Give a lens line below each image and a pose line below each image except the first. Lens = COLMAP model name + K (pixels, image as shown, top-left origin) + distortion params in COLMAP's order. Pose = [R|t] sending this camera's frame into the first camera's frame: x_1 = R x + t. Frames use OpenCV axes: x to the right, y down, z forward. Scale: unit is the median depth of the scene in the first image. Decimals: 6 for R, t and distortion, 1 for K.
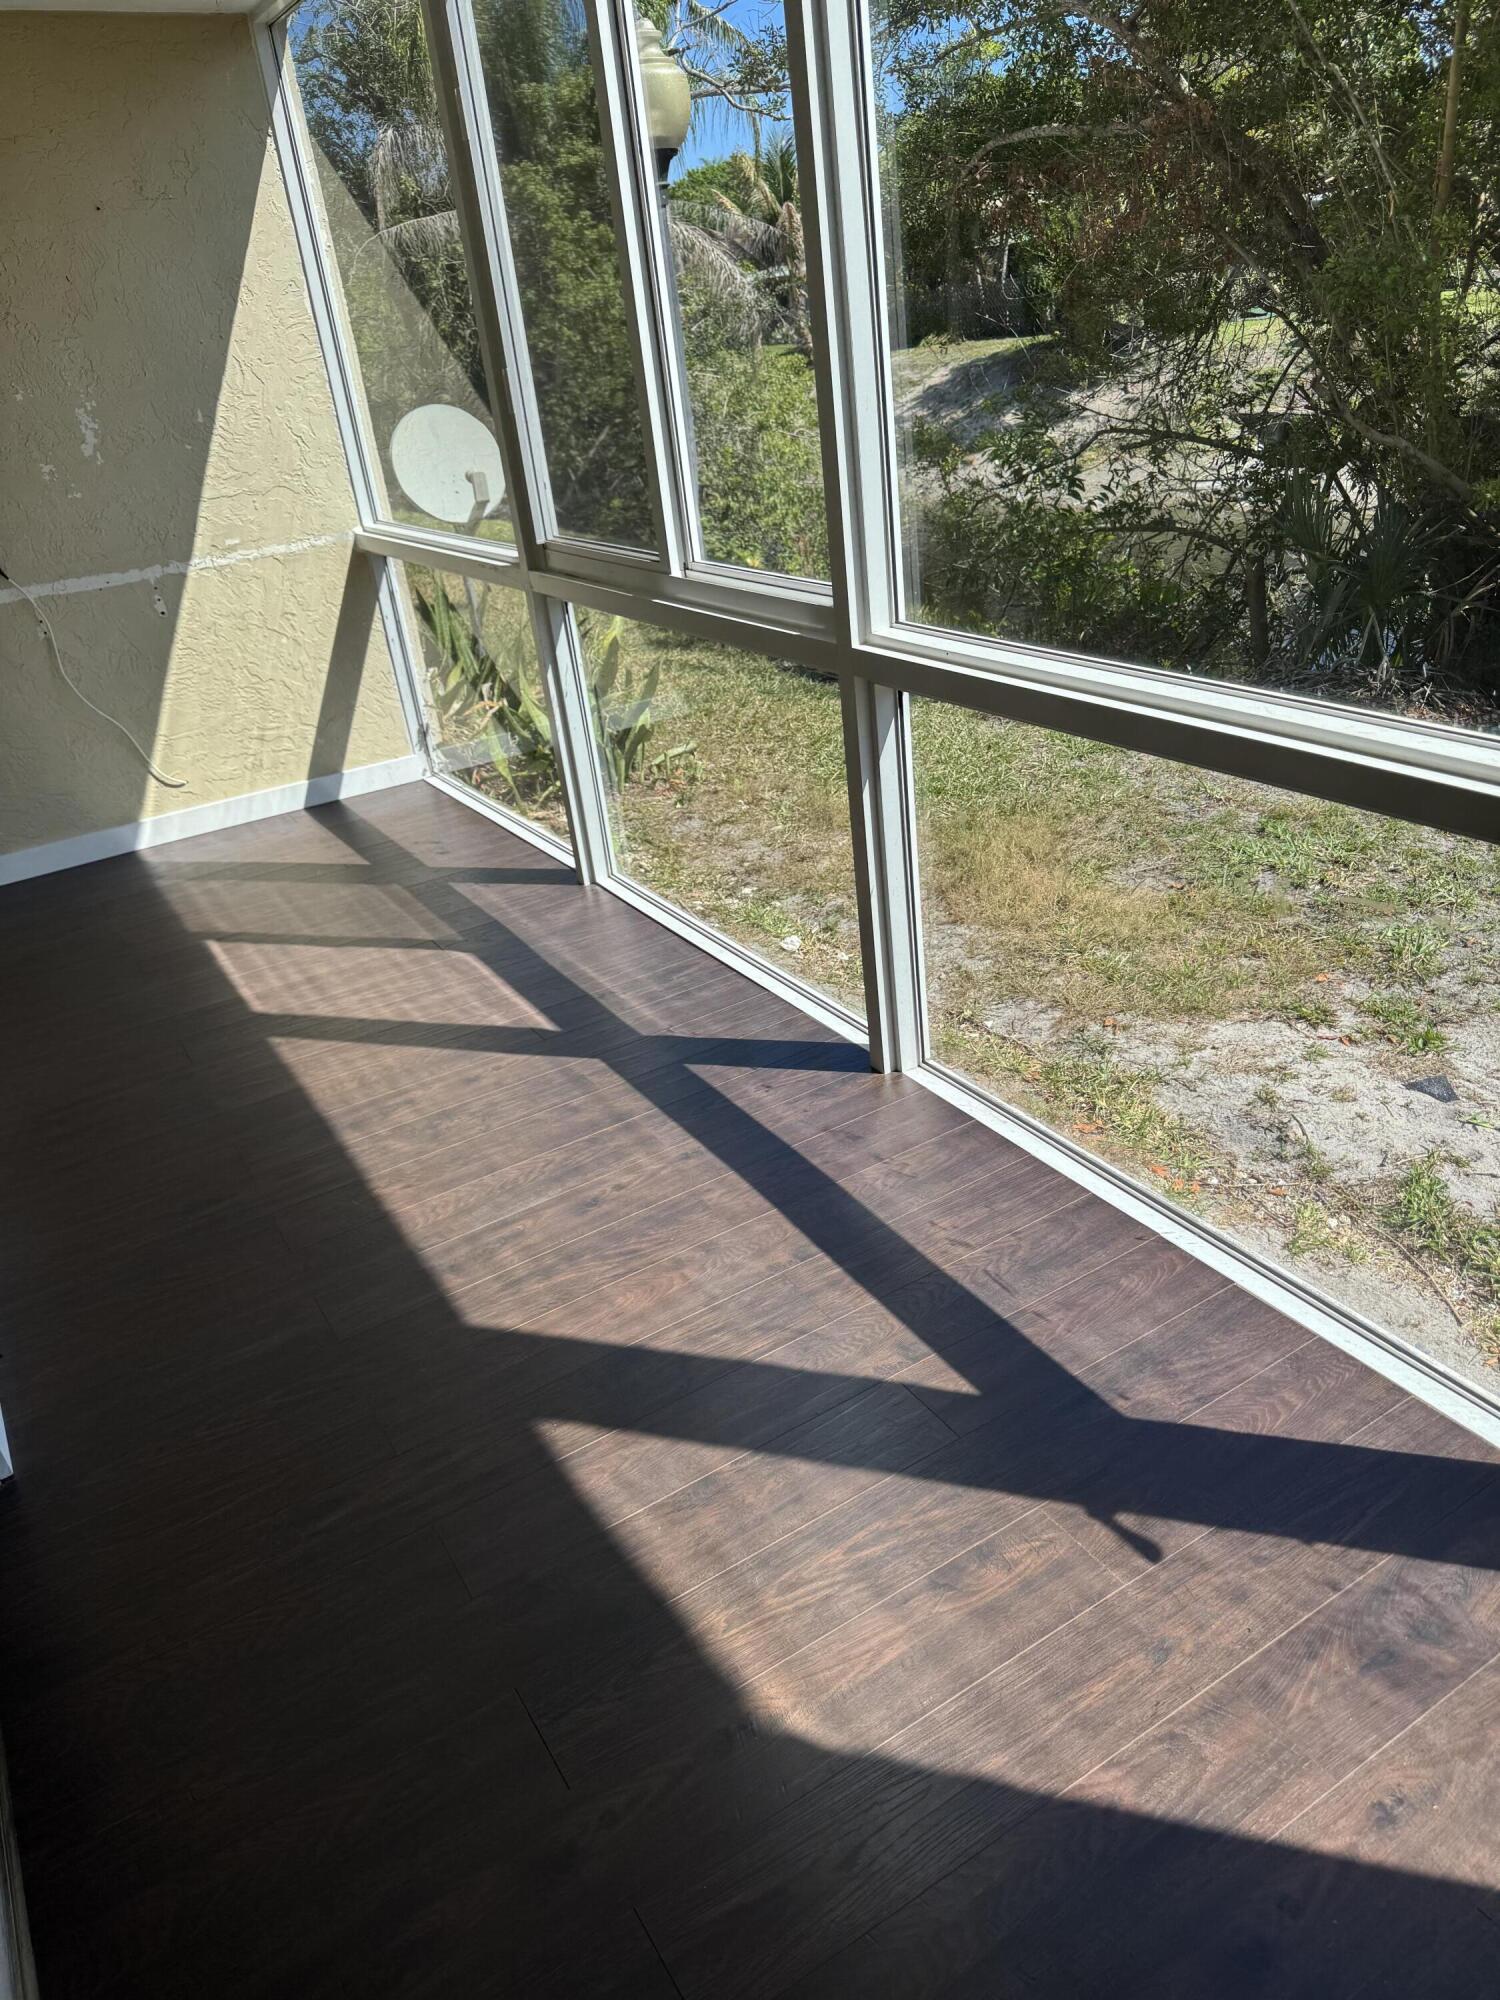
lens RADIAL K [[1422.4, 0, 771.2], [0, 1422.4, 996.5], [0, 0, 1]] dist [0.048552, -0.073506]
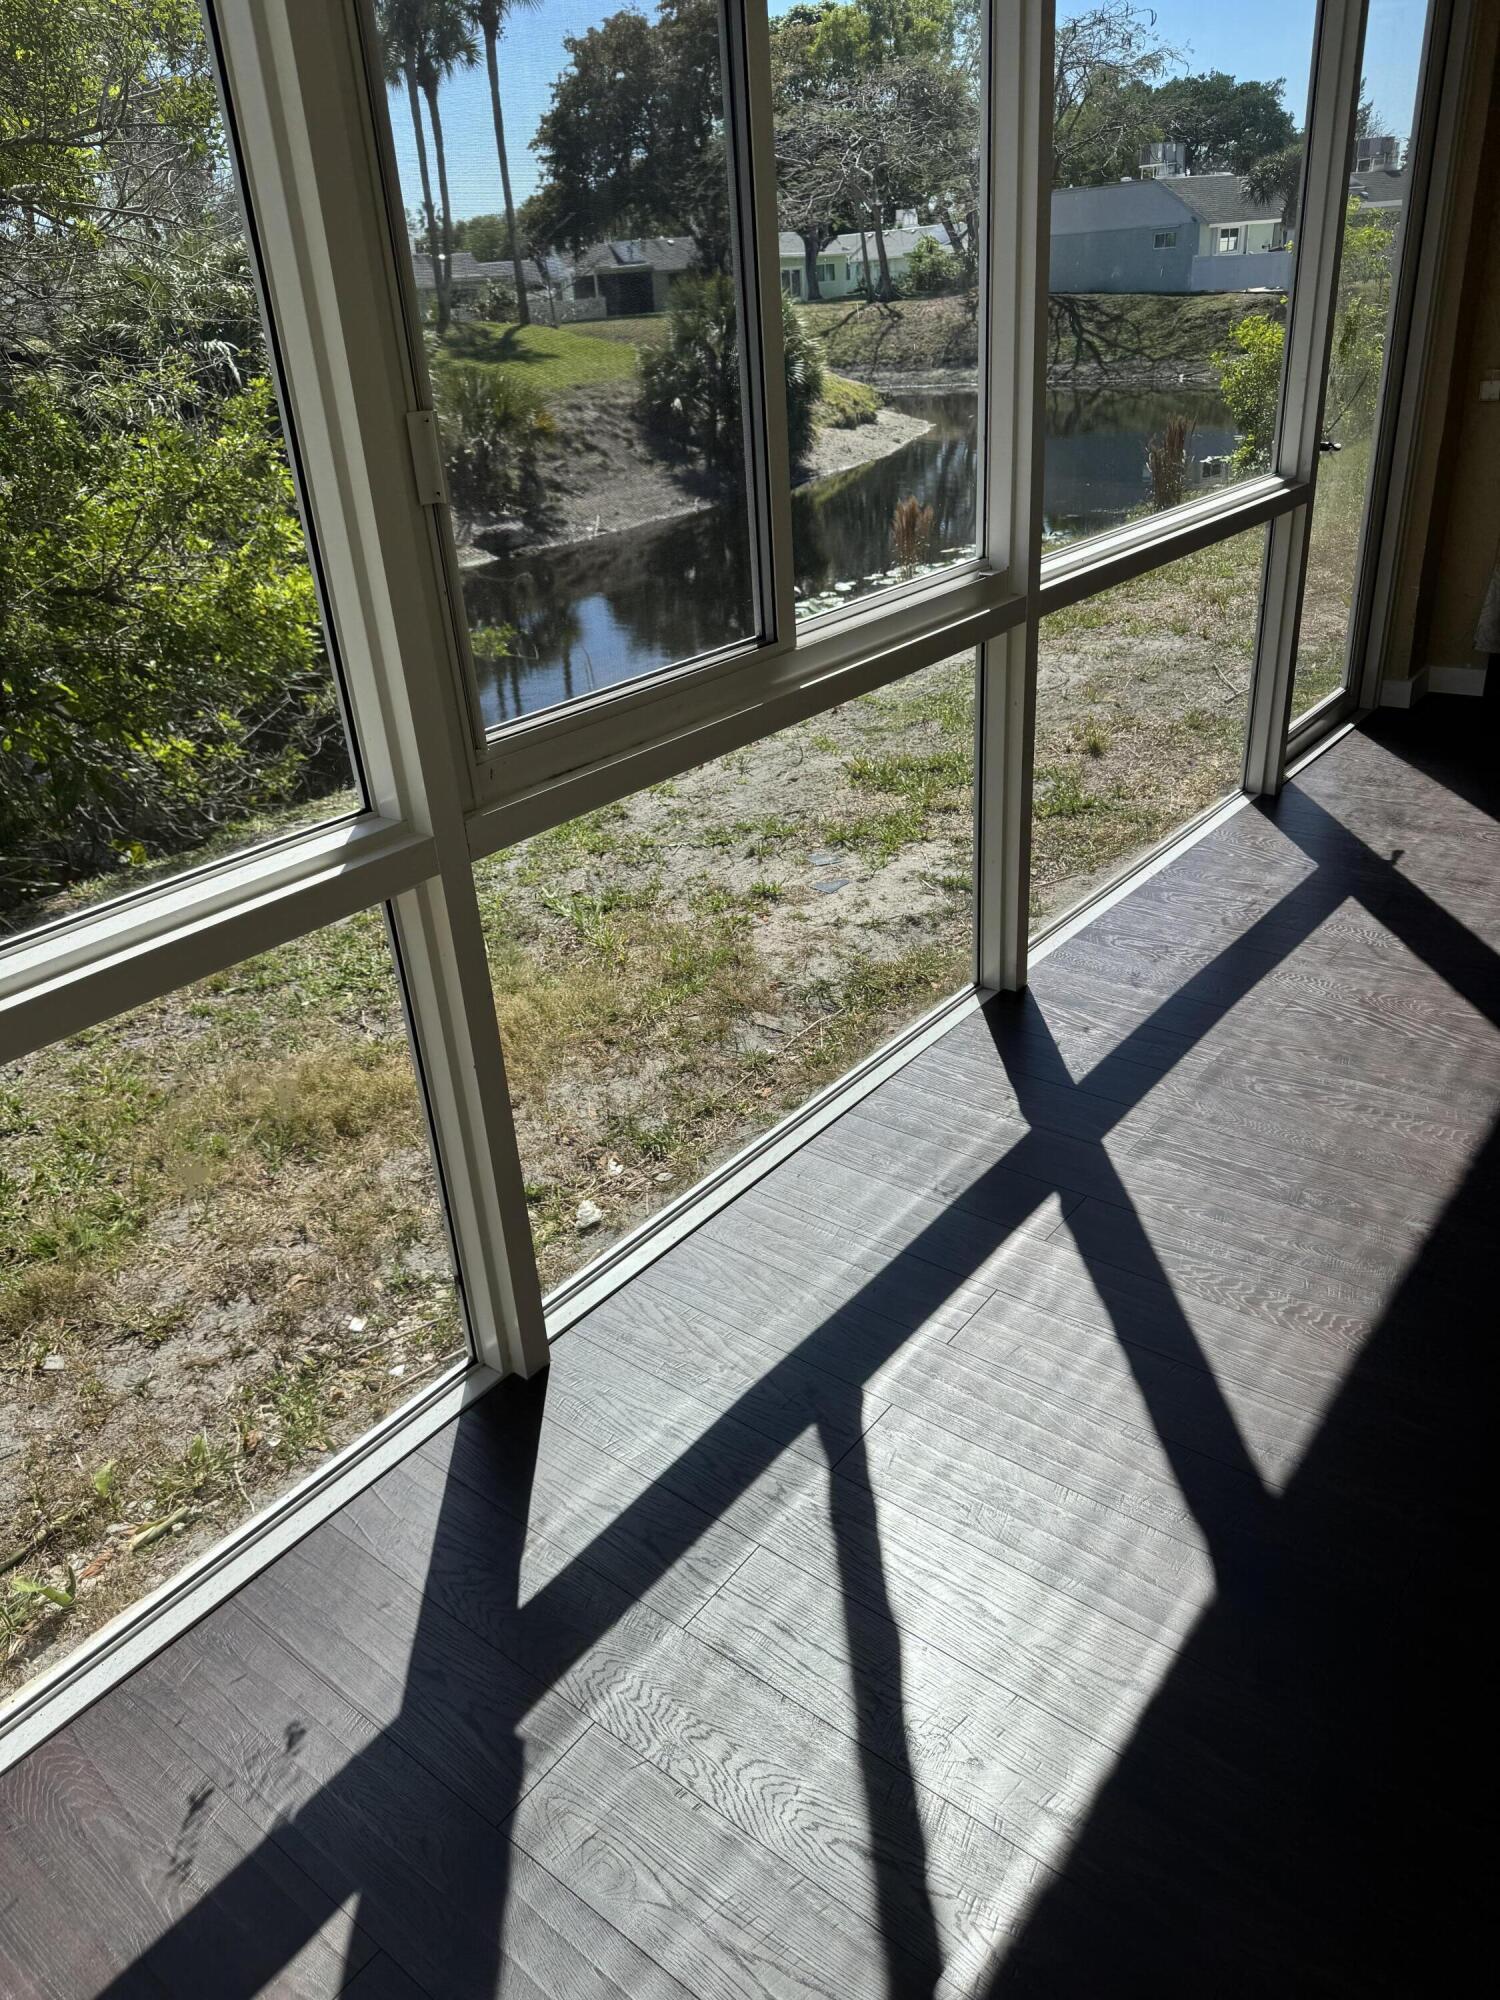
lens RADIAL K [[1422.4, 0, 742.2], [0, 1422.4, 990.4], [0, 0, 1]] dist [0.048552, -0.073506]
pose [[-0.328867, -0.297137, 0.896413, -0.785405], [0.514027, 0.739961, 0.433858, -0.499320], [-0.792226, 0.603462, -0.090612, 1.197519]]
